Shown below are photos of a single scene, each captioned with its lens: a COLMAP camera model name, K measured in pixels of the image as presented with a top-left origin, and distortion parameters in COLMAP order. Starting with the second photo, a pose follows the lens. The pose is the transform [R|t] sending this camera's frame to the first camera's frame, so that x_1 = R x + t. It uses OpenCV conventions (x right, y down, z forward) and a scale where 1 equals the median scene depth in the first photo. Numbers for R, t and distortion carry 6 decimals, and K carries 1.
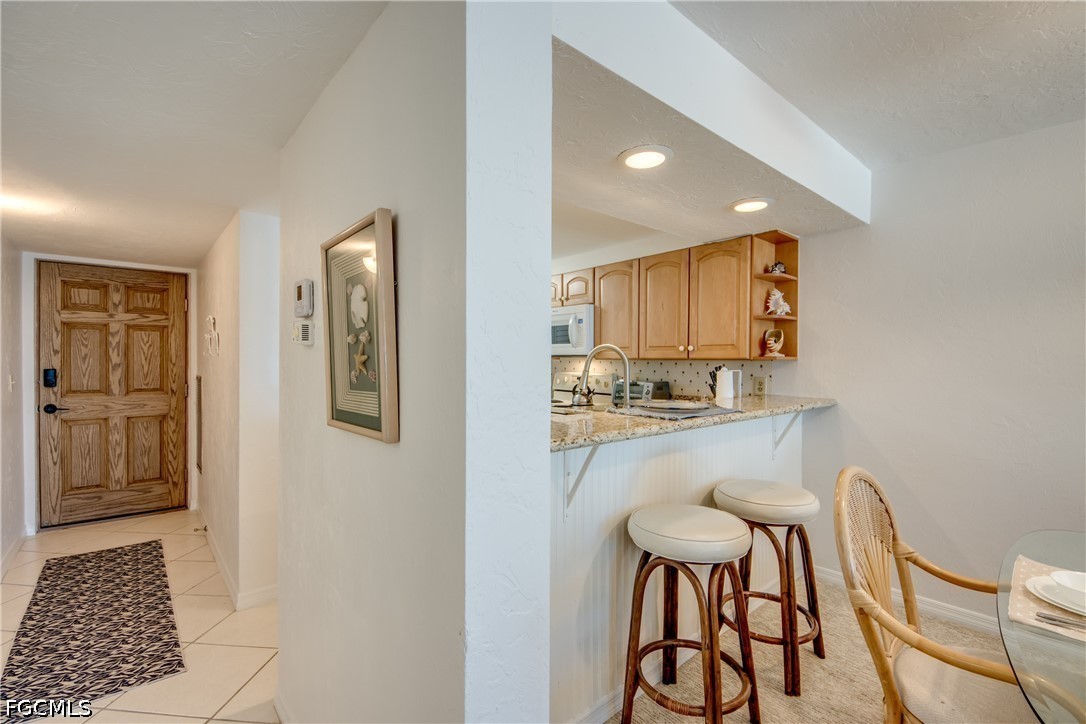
lens RADIAL K [[466.9, 0, 538.3], [0, 466.9, 358.9], [0, 0, 1]] dist [0.032794, -0.027220]
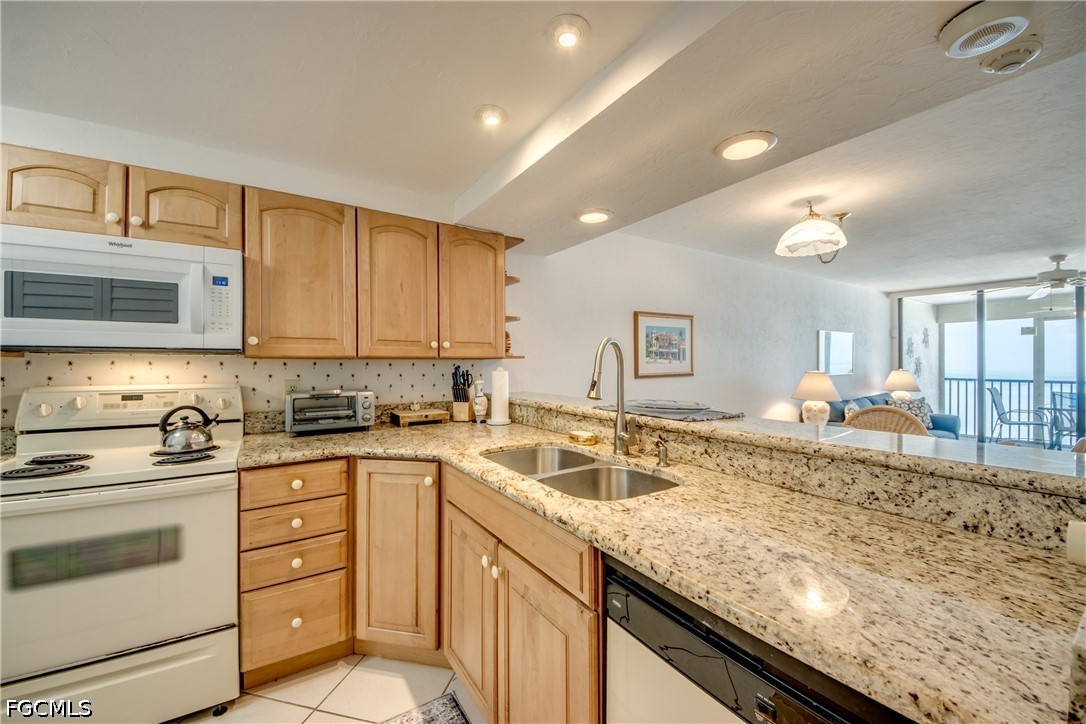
lens RADIAL K [[412.2, 0, 530.3], [0, 412.2, 359.7], [0, 0, 1]] dist [0.040891, -0.026981]
pose [[0.134092, 0.003555, 0.990962, -0.337746], [-0.000534, 0.999994, -0.003516, 0.005569], [-0.990969, -0.000057, 0.134094, 0.663689]]
